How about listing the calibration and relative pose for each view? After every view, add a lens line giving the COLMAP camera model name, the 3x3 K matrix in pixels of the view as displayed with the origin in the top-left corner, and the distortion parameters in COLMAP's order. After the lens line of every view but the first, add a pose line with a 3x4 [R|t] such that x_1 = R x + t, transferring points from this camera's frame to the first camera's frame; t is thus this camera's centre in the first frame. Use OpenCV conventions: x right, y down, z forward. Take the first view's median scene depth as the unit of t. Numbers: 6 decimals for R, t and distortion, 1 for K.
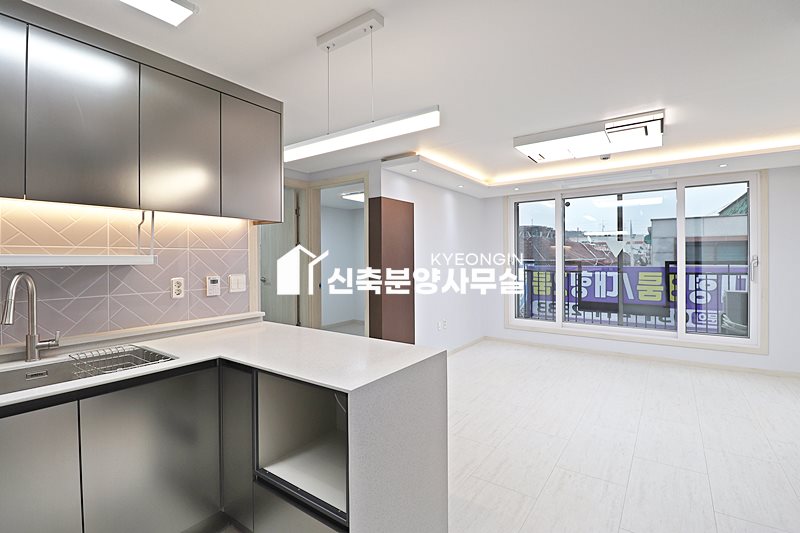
lens RADIAL K [[369.3, 0, 398.6], [0, 369.3, 260.4], [0, 0, 1]] dist [-0.003958, -0.010773]
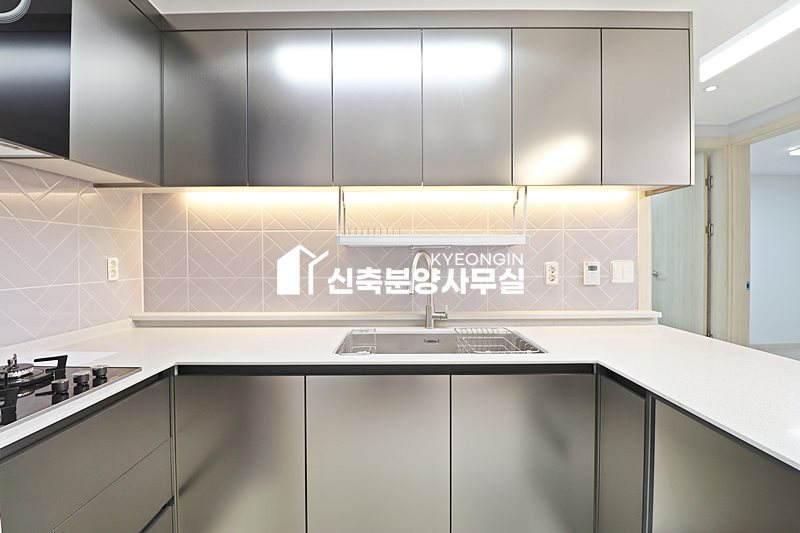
lens RADIAL K [[369.3, 0, 400.8], [0, 369.3, 260.6], [0, 0, 1]] dist [-0.003958, -0.010773]
pose [[0.583134, 0.012159, -0.812285, -0.046098], [-0.003744, 0.999918, 0.012280, 0.019203], [0.812367, -0.004120, 0.583131, 0.097602]]
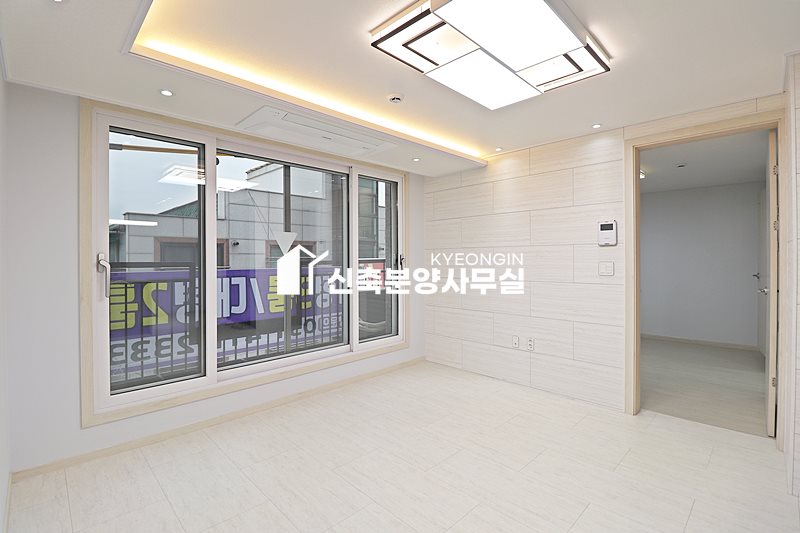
lens RADIAL K [[369.3, 0, 397.4], [0, 369.3, 259.4], [0, 0, 1]] dist [-0.003958, -0.010773]
pose [[0.166839, 0.002705, 0.985980, -0.069375], [0.009683, 0.999944, -0.004382, 0.005064], [-0.985937, 0.010279, 0.166804, 0.850248]]
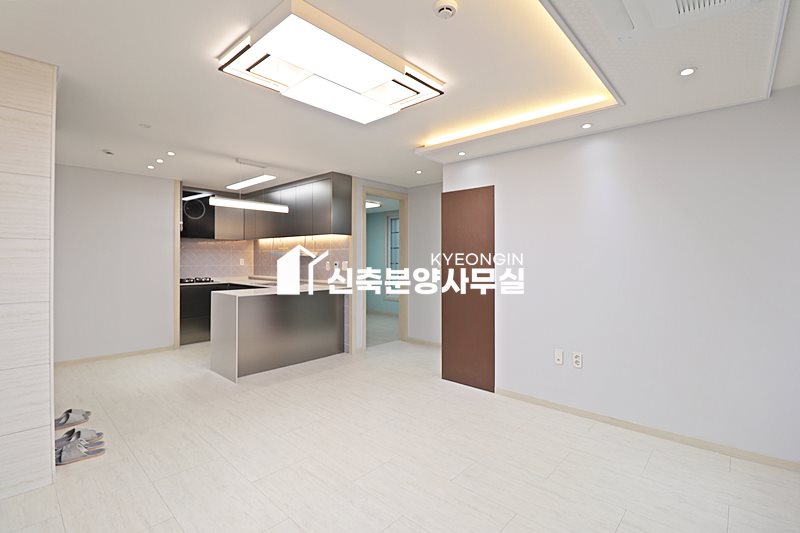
lens RADIAL K [[369.3, 0, 397.5], [0, 369.3, 255.9], [0, 0, 1]] dist [-0.003958, -0.010773]
pose [[-0.116981, 0.002986, -0.993130, 0.937155], [-0.005461, 0.999978, 0.003650, -0.000480], [0.993119, 0.005850, -0.116962, 0.949407]]
